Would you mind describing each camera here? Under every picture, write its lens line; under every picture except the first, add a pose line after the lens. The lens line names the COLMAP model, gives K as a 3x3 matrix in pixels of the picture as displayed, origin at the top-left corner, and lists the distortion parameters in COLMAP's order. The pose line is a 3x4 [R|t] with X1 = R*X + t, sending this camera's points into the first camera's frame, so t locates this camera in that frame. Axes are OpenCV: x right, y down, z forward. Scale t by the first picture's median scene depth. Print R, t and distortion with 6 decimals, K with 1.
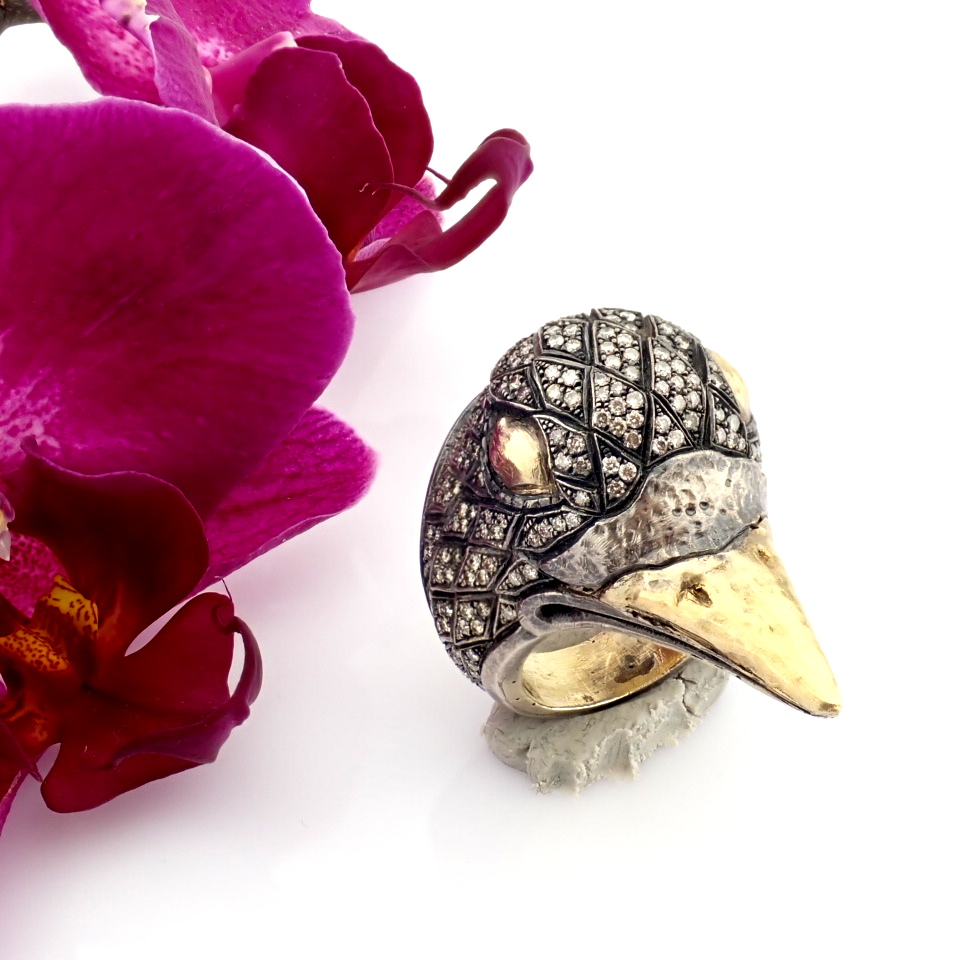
lens RADIAL K [[2248.6, 0, 479.7], [0, 2248.6, 479.4], [0, 0, 1]] dist [-0.046400, 0.000000]
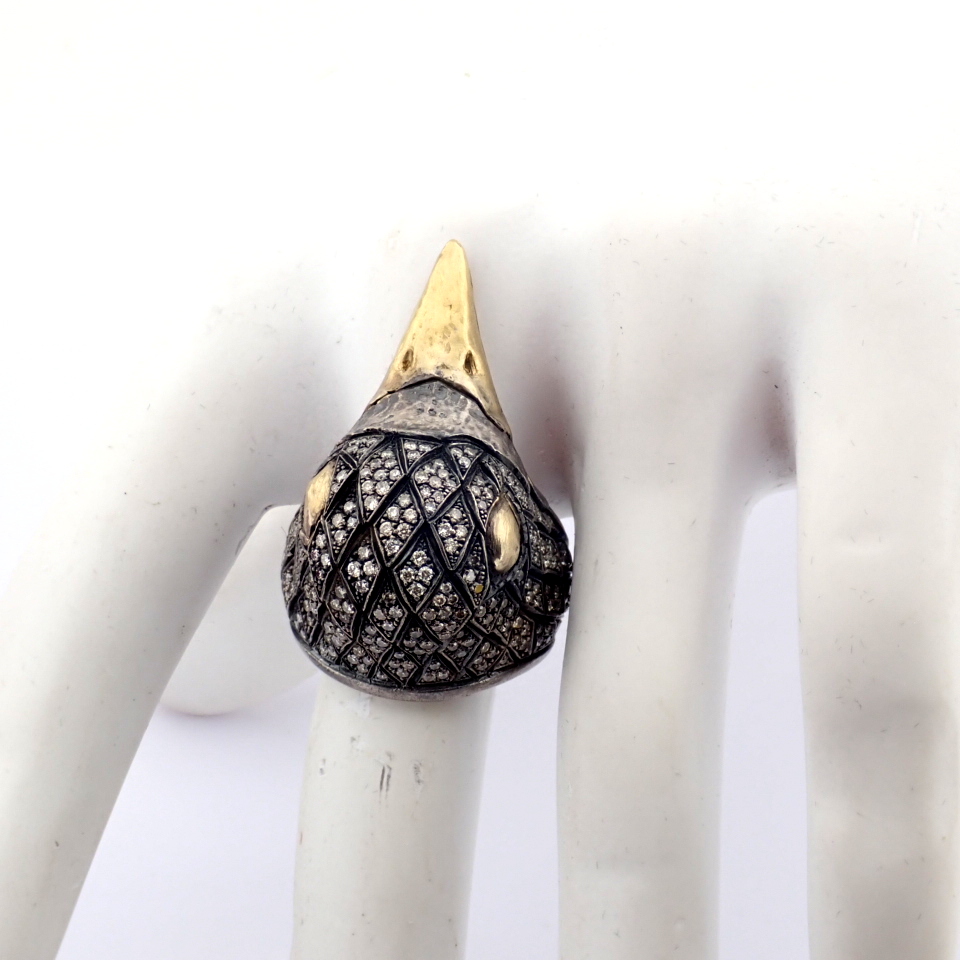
lens RADIAL K [[2248.6, 0, 476.4], [0, 2248.6, 478.1], [0, 0, 1]] dist [-0.046400, 0.000000]
pose [[-0.796601, -0.574564, 0.187894, -0.188051], [0.492076, -0.435785, 0.753626, -0.950926], [-0.351125, 0.692797, 0.629876, 0.204700]]
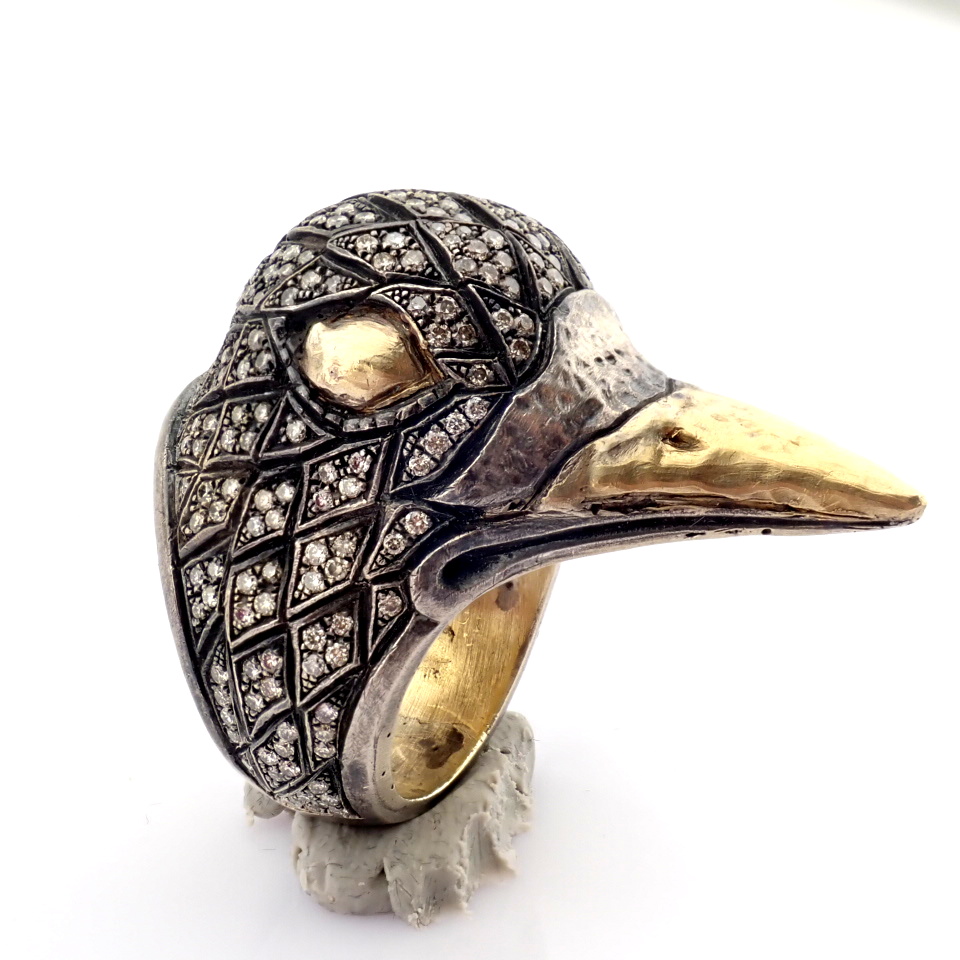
lens RADIAL K [[2248.6, 0, 479.8], [0, 2248.6, 479.7], [0, 0, 1]] dist [-0.046400, 0.000000]
pose [[0.814371, -0.199382, 0.545019, -0.350209], [0.361972, 0.908577, -0.208480, 0.187270], [-0.453625, 0.367061, 0.812090, 0.427621]]
